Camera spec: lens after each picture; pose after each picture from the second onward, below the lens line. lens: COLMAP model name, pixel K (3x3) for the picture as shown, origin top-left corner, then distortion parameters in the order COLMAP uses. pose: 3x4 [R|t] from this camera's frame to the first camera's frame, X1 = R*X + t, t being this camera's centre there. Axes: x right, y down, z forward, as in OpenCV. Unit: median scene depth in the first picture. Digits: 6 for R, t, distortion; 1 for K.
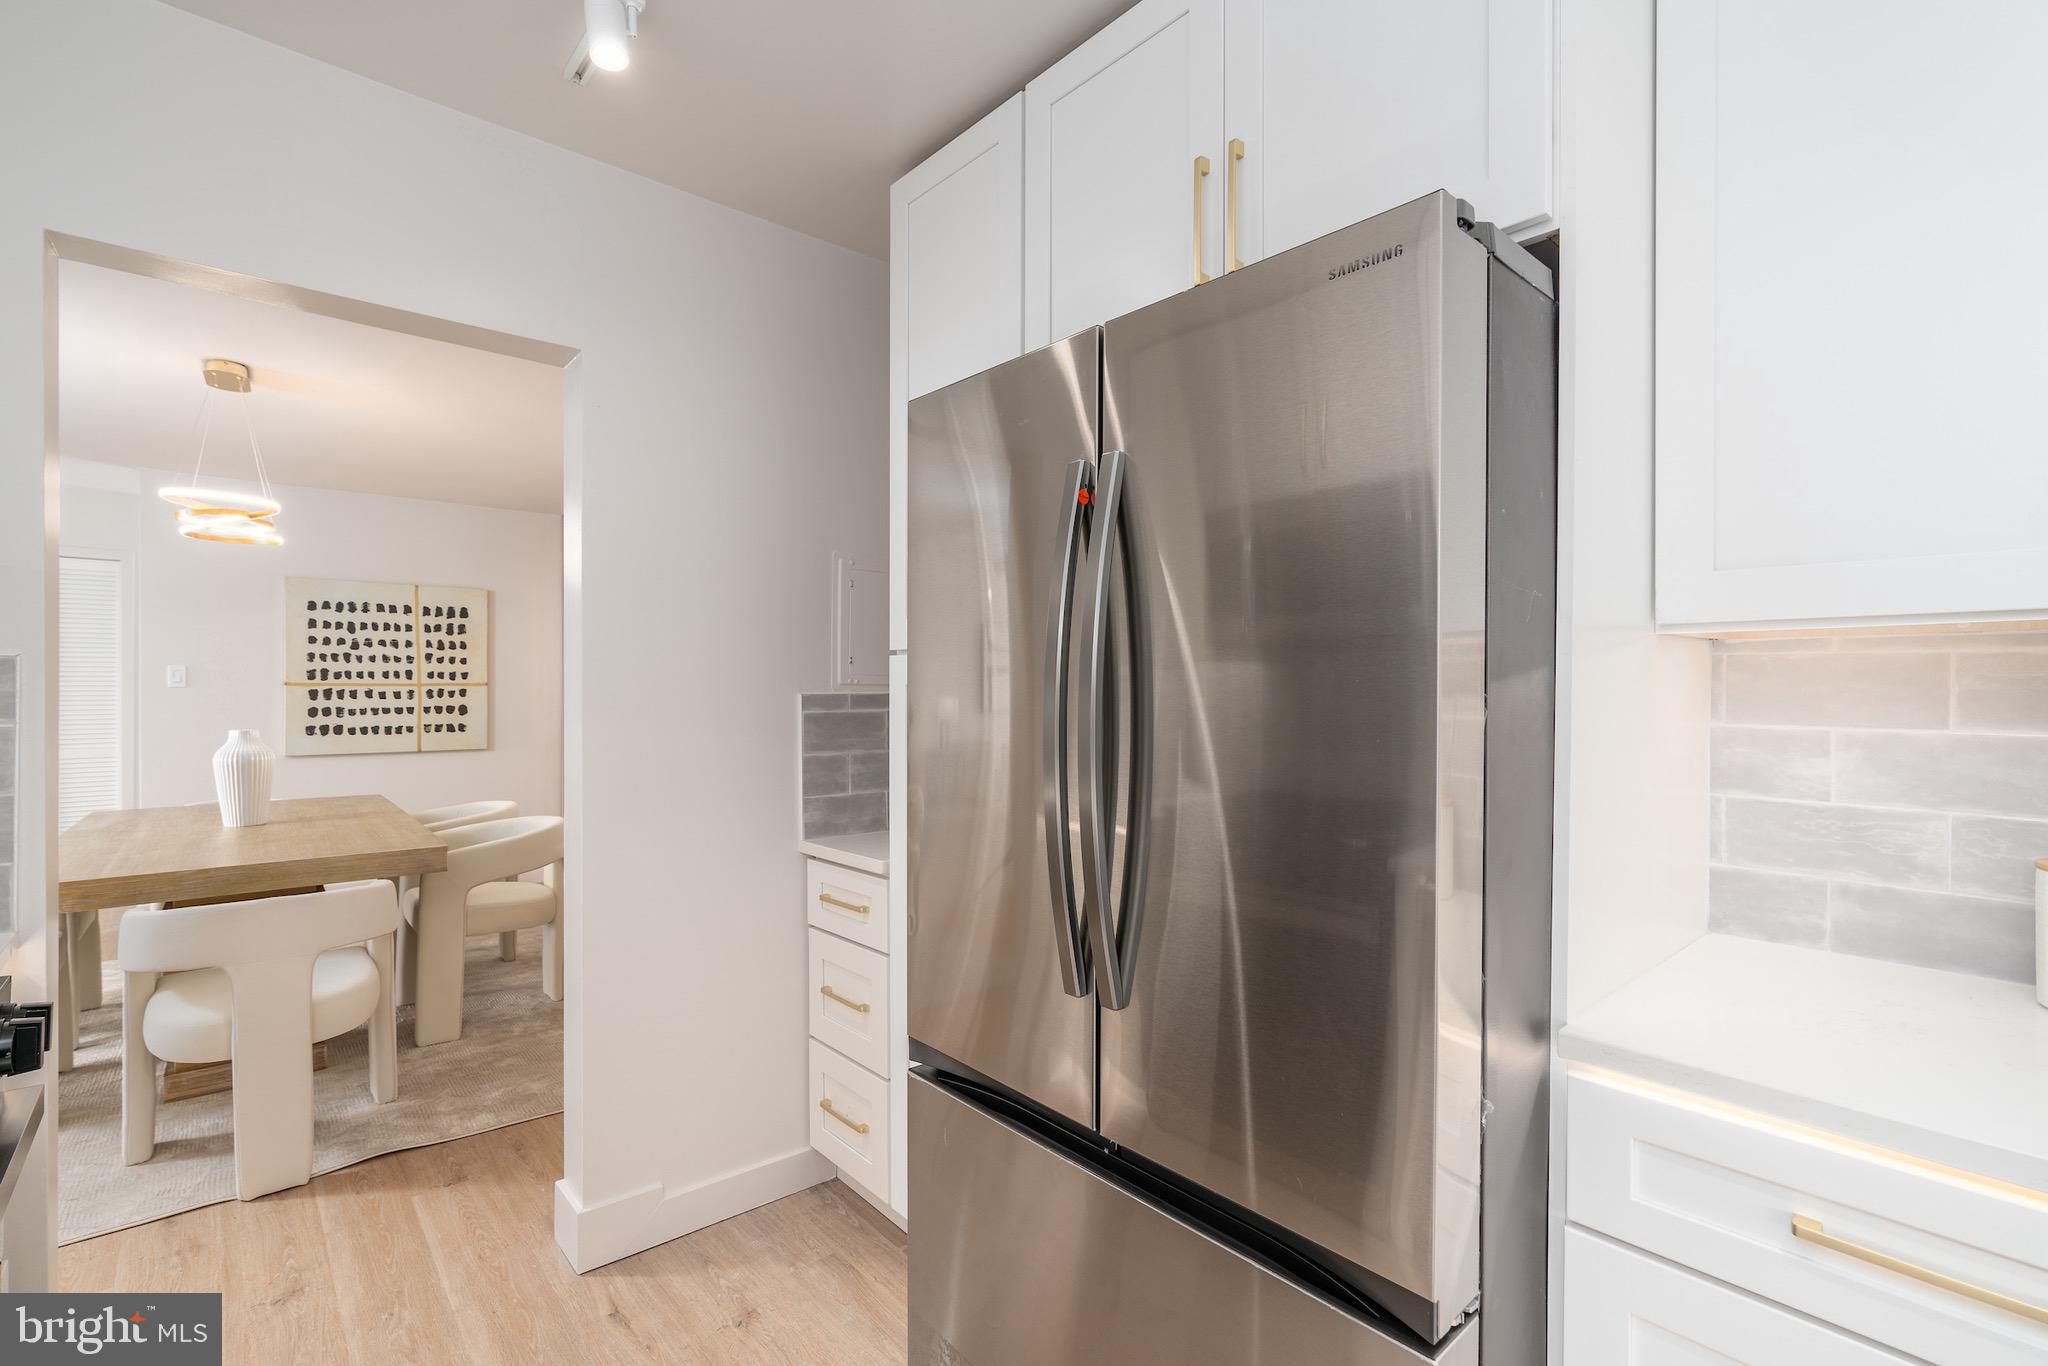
lens RADIAL K [[933.7, 0, 1032.6], [0, 933.7, 688.3], [0, 0, 1]] dist [-0.008957, 0.002146]
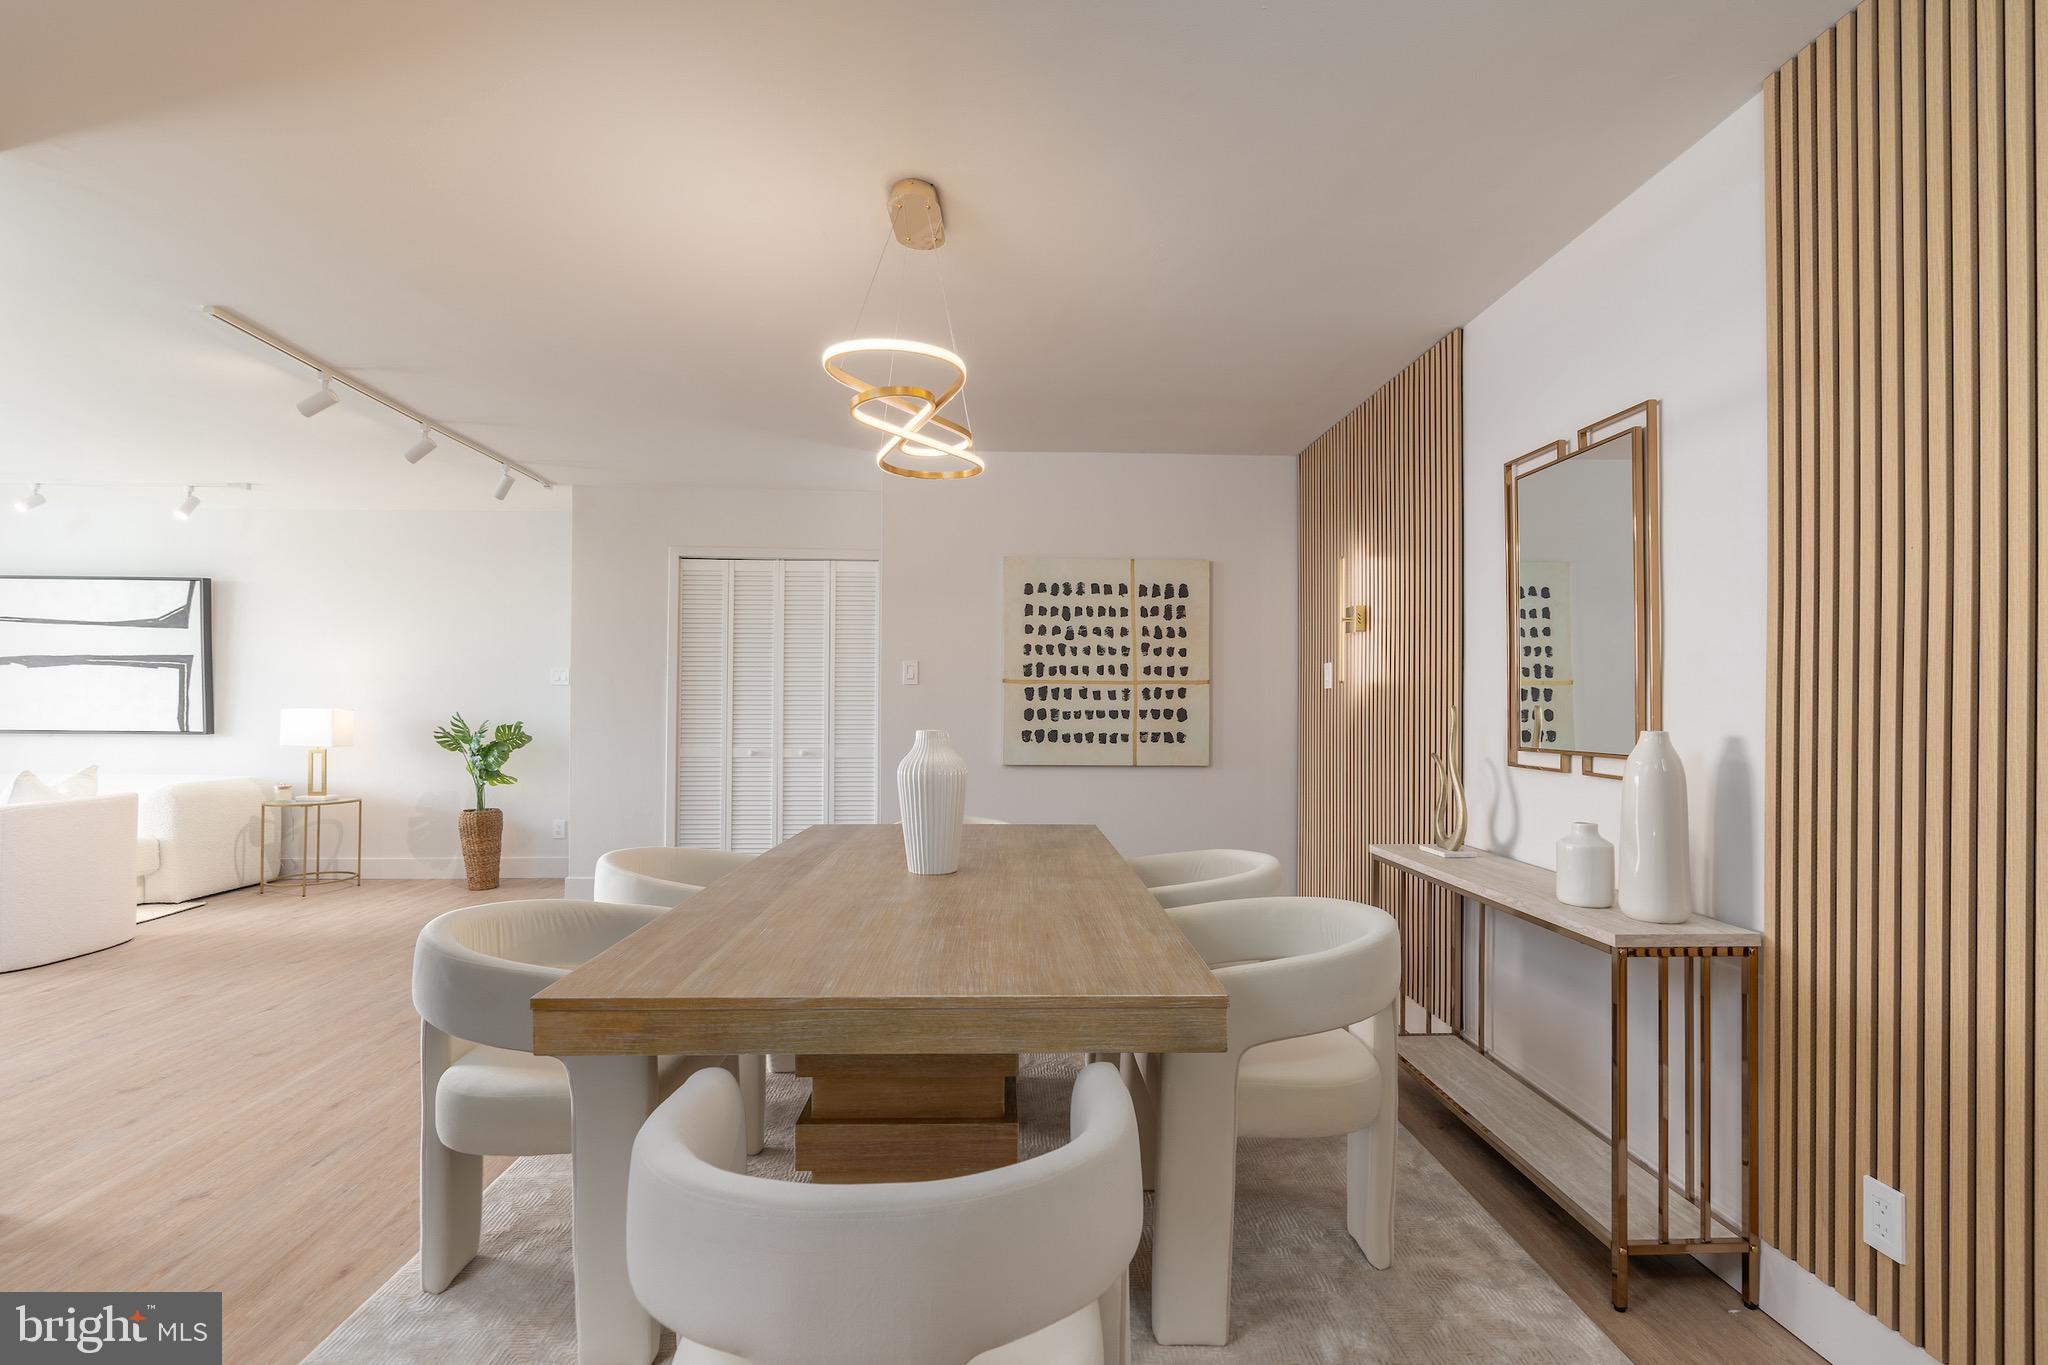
lens RADIAL K [[933.7, 0, 1021.8], [0, 933.7, 695.0], [0, 0, 1]] dist [-0.008957, 0.002146]
pose [[0.774871, -0.002378, -0.632115, -0.230353], [-0.005940, 0.999921, -0.011043, 0.016574], [0.632091, 0.012312, 0.774796, 0.321013]]
